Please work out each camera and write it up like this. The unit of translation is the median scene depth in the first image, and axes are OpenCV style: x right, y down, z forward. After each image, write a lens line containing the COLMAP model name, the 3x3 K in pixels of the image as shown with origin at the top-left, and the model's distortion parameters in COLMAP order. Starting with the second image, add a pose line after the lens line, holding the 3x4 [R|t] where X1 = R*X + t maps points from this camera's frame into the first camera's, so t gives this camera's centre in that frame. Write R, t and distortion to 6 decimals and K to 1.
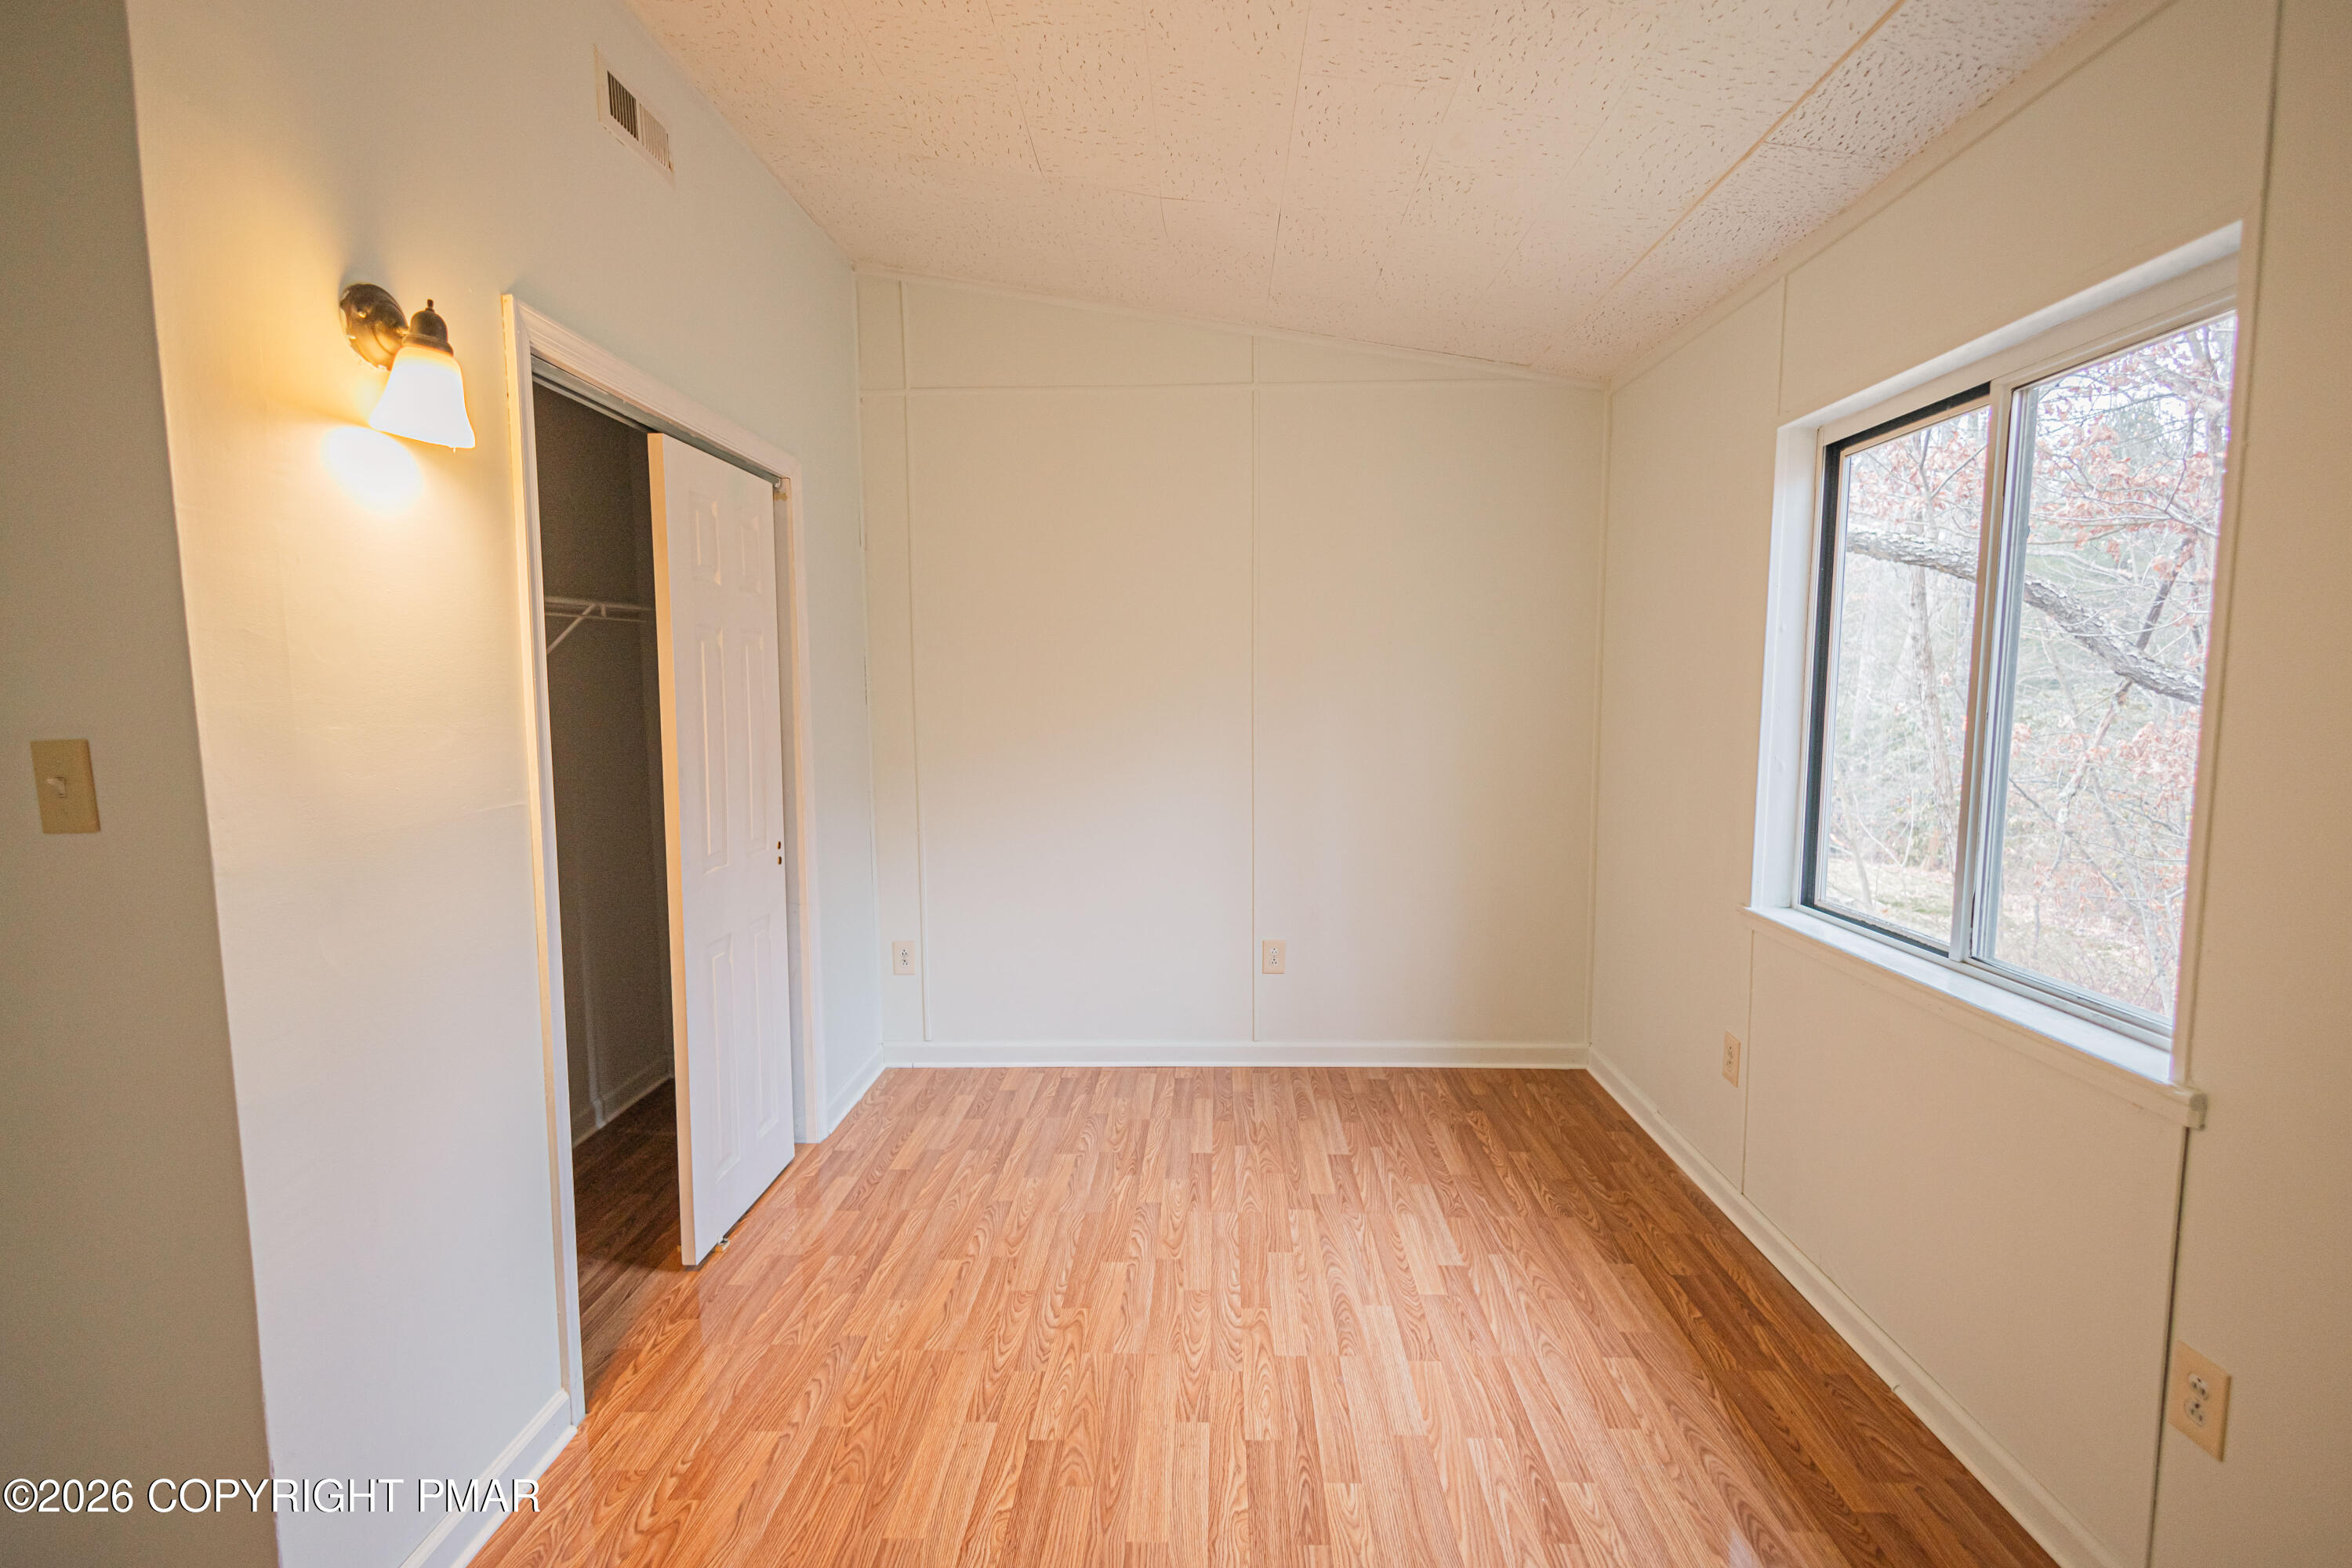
lens RADIAL K [[1068.8, 0, 1178.6], [0, 1068.8, 791.3], [0, 0, 1]] dist [0.003349, -0.000017]
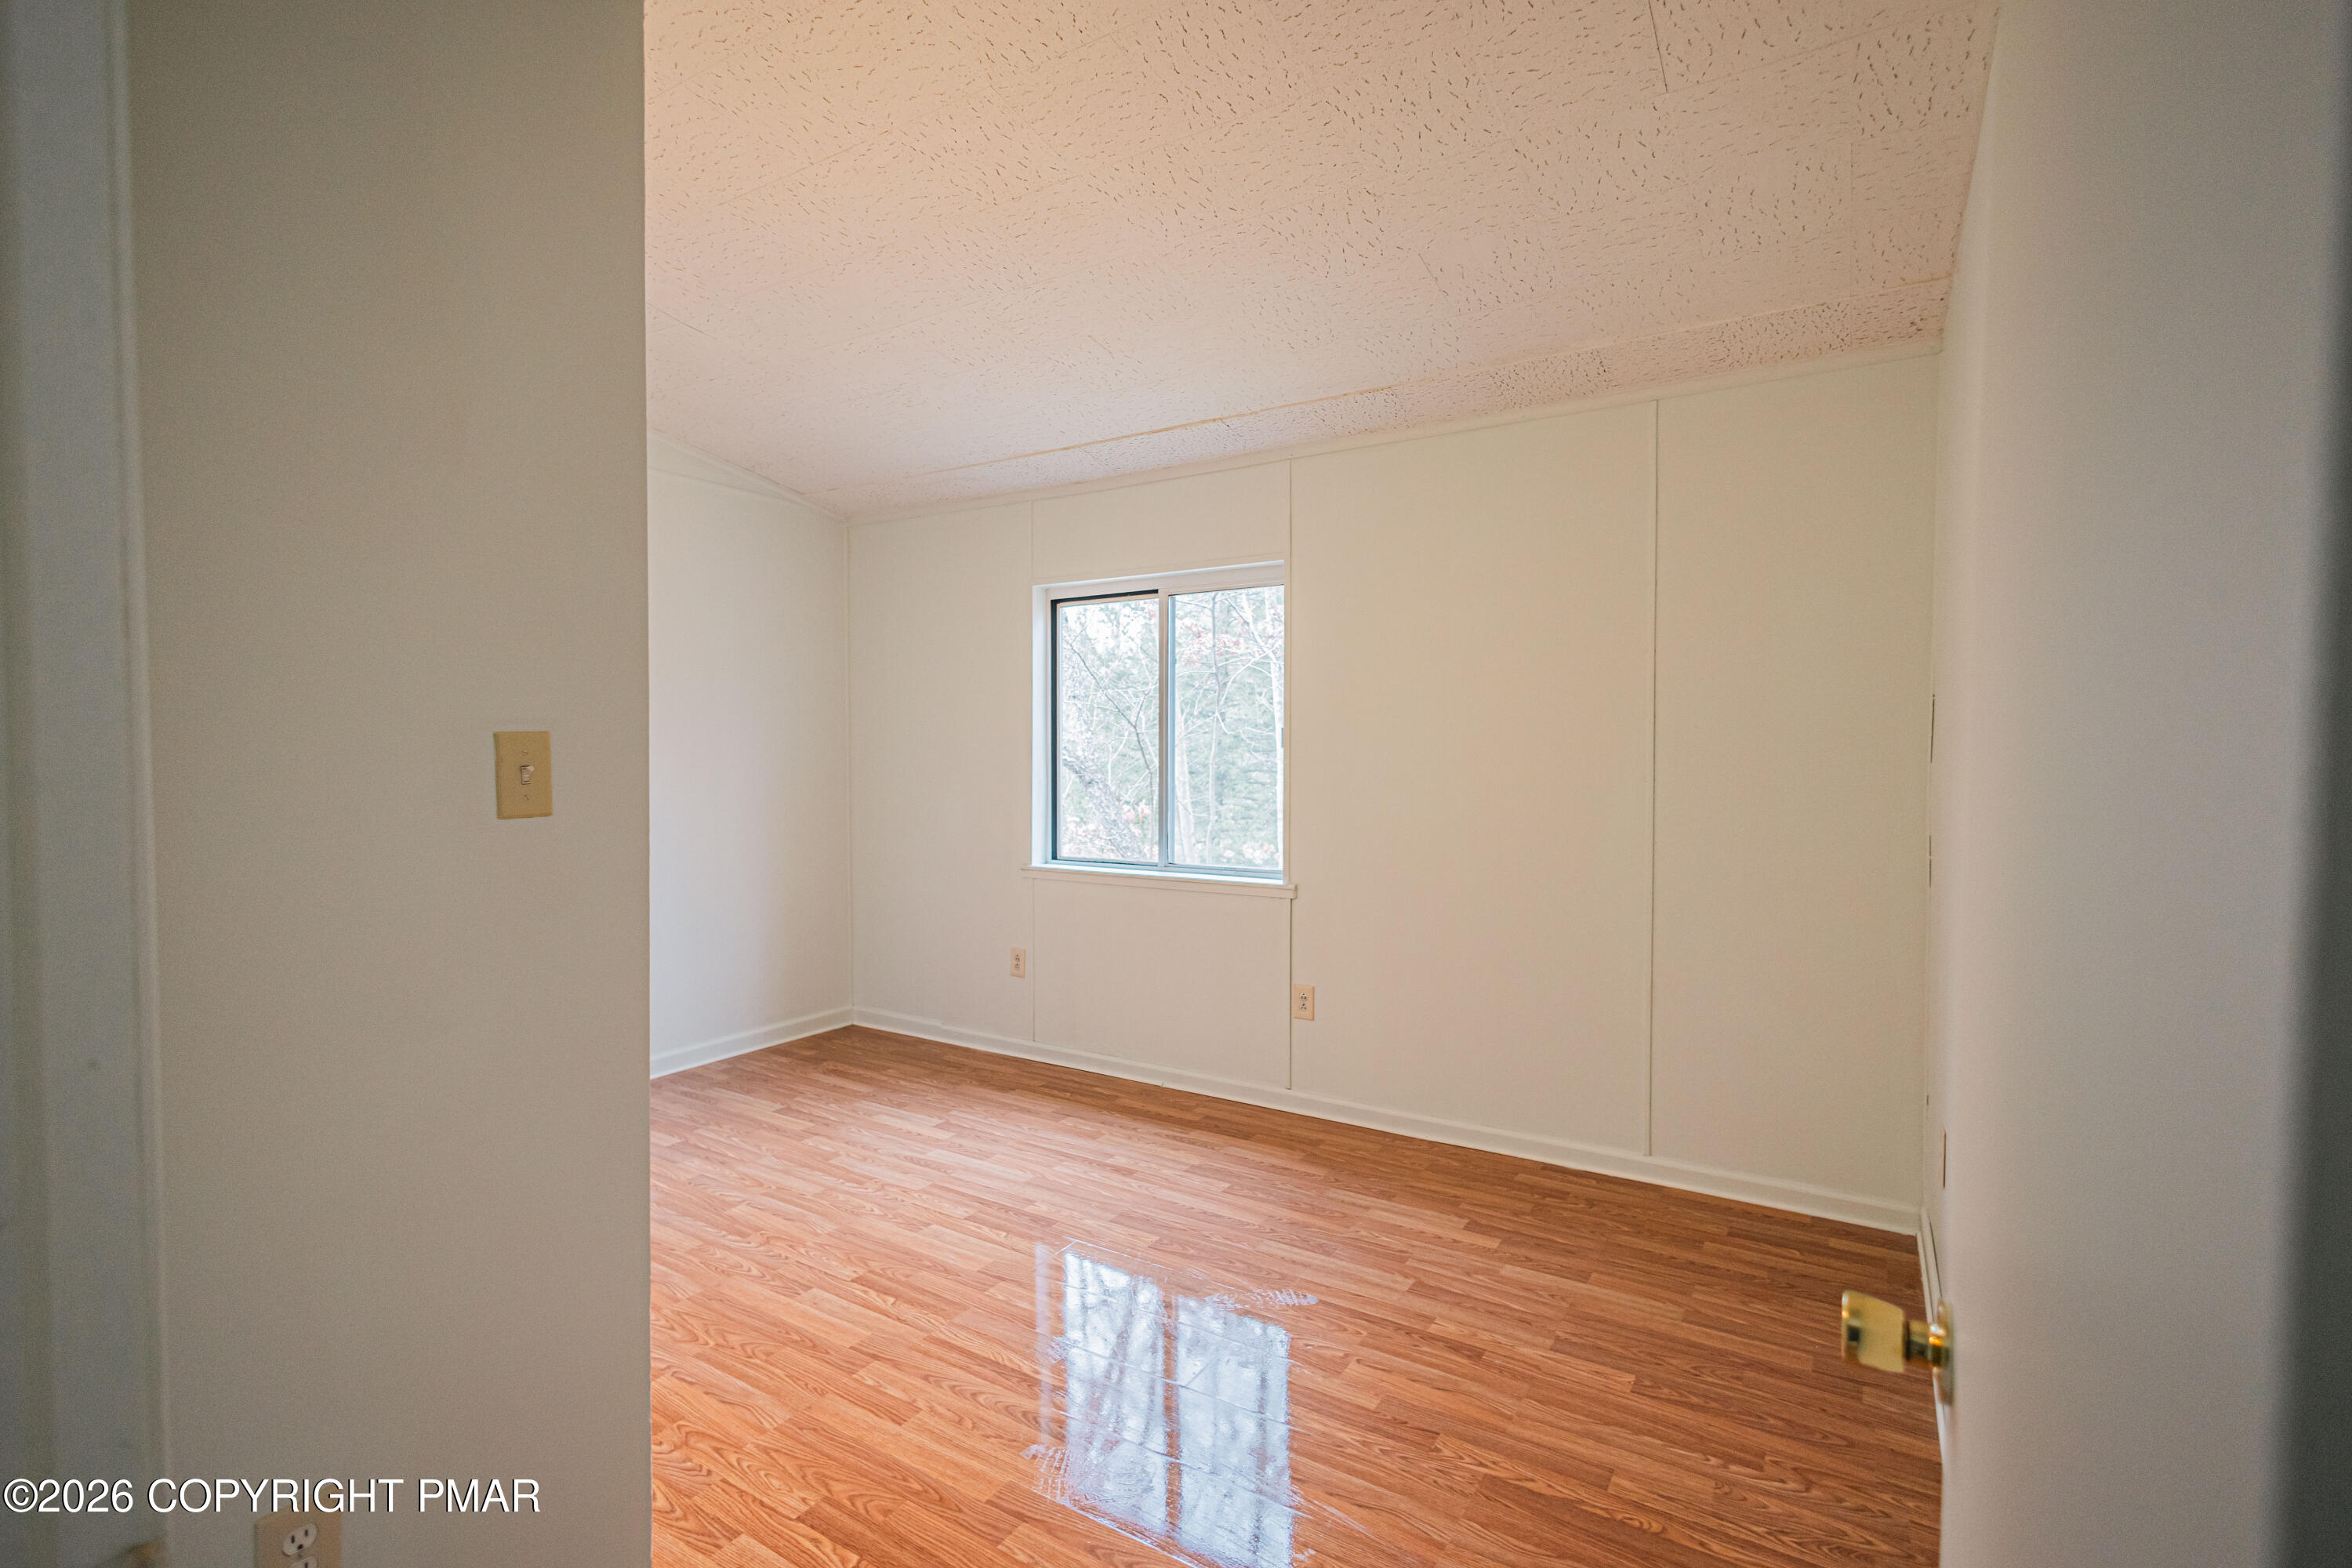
lens RADIAL K [[1038.7, 0, 1179.0], [0, 1038.7, 808.4], [0, 0, 1]] dist [-0.000608, -0.000151]
pose [[0.513260, -0.042341, 0.857188, -0.830566], [0.084026, 0.996463, -0.001092, 0.044873], [-0.854110, 0.072587, 0.515003, -0.049420]]
